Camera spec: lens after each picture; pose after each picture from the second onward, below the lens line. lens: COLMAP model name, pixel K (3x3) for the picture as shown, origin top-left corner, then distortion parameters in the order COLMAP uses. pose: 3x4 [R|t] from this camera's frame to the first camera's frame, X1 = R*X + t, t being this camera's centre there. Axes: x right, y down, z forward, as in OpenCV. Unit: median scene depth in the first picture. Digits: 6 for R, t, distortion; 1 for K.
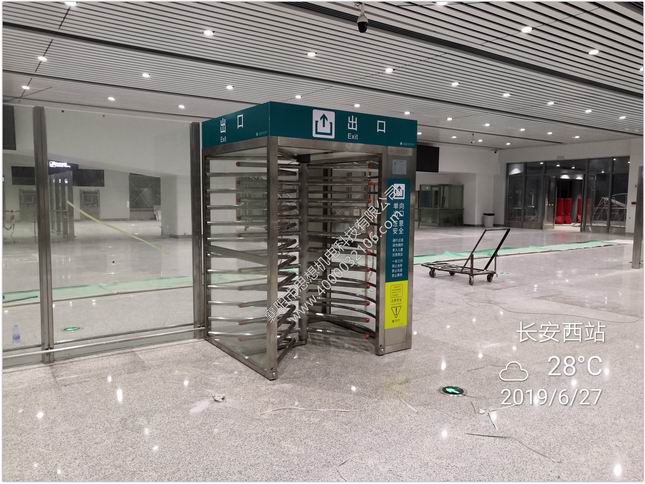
lens RADIAL K [[496.1, 0, 310.6], [0, 496.1, 240.8], [0, 0, 1]] dist [0.014655, 0.007870]
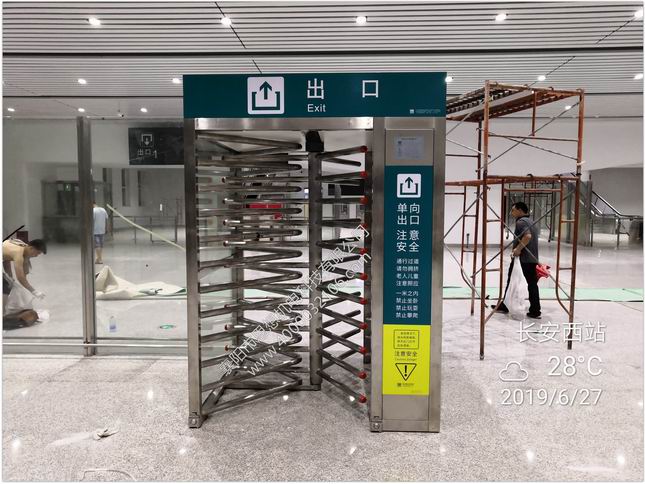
lens RADIAL K [[496.1, 0, 310.6], [0, 496.1, 240.8], [0, 0, 1]] dist [0.014655, 0.007870]
pose [[0.799589, 0.036790, -0.599420, 0.466962], [-0.046404, 0.998923, -0.000589, -0.021604], [0.598753, 0.028287, 0.800434, 0.410172]]
